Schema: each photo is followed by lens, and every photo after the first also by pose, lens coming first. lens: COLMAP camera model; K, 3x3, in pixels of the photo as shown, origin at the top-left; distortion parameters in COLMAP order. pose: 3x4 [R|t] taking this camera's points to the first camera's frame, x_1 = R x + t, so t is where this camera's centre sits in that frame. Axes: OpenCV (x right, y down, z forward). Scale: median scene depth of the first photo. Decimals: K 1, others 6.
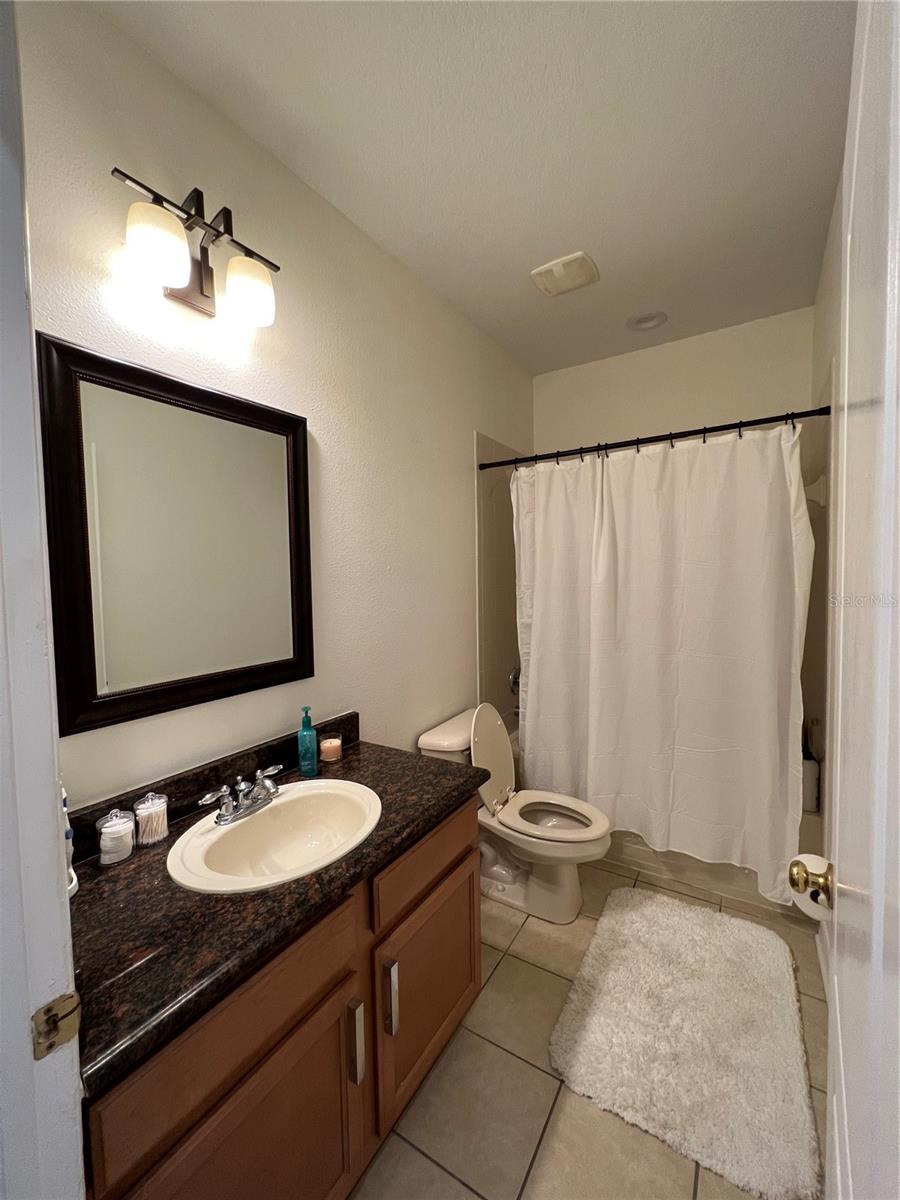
lens RADIAL K [[481.0, 0, 450.0], [0, 481.0, 600.0], [0, 0, 1]] dist [0.000609, 0.000050]
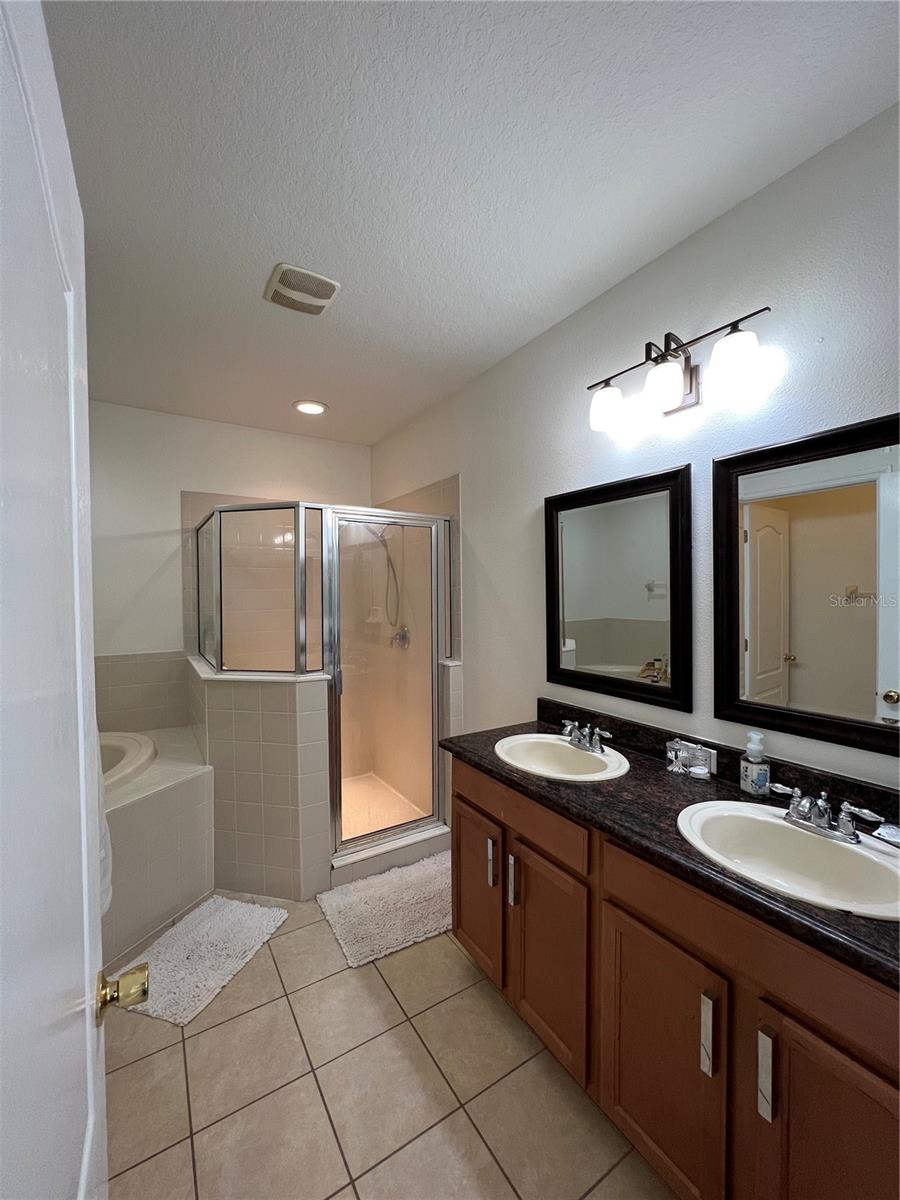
lens RADIAL K [[481.0, 0, 450.0], [0, 481.0, 600.0], [0, 0, 1]] dist [0.000609, 0.000050]
pose [[-0.430364, 0.020956, -0.902412, 1.079933], [-0.039059, 0.998362, 0.041811, -0.091383], [0.901810, 0.053241, -0.428840, 1.103902]]
